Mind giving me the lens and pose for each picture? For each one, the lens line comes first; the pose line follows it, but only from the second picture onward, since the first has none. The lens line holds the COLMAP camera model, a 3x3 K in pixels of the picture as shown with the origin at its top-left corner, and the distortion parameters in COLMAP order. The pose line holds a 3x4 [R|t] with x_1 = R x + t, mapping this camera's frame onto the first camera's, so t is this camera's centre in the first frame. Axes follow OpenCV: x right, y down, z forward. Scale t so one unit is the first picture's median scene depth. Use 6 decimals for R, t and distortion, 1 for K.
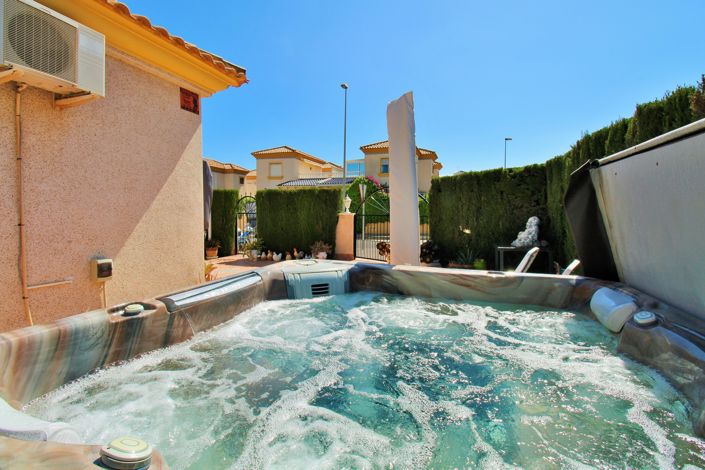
lens RADIAL K [[328.8, 0, 354.5], [0, 328.8, 227.5], [0, 0, 1]] dist [0.003790, -0.013756]
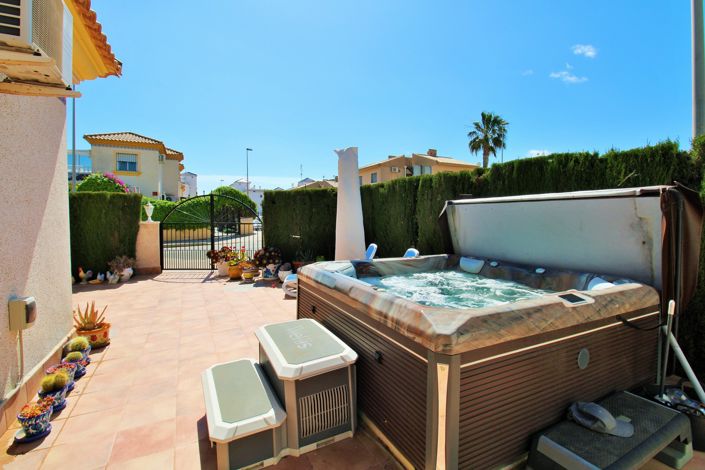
lens RADIAL K [[328.8, 0, 354.5], [0, 328.8, 227.5], [0, 0, 1]] dist [0.003790, -0.013756]
pose [[0.686023, -0.029222, 0.726992, -0.294361], [0.034984, 0.999362, 0.007157, -0.014820], [-0.726738, 0.020523, 0.686608, -0.012864]]
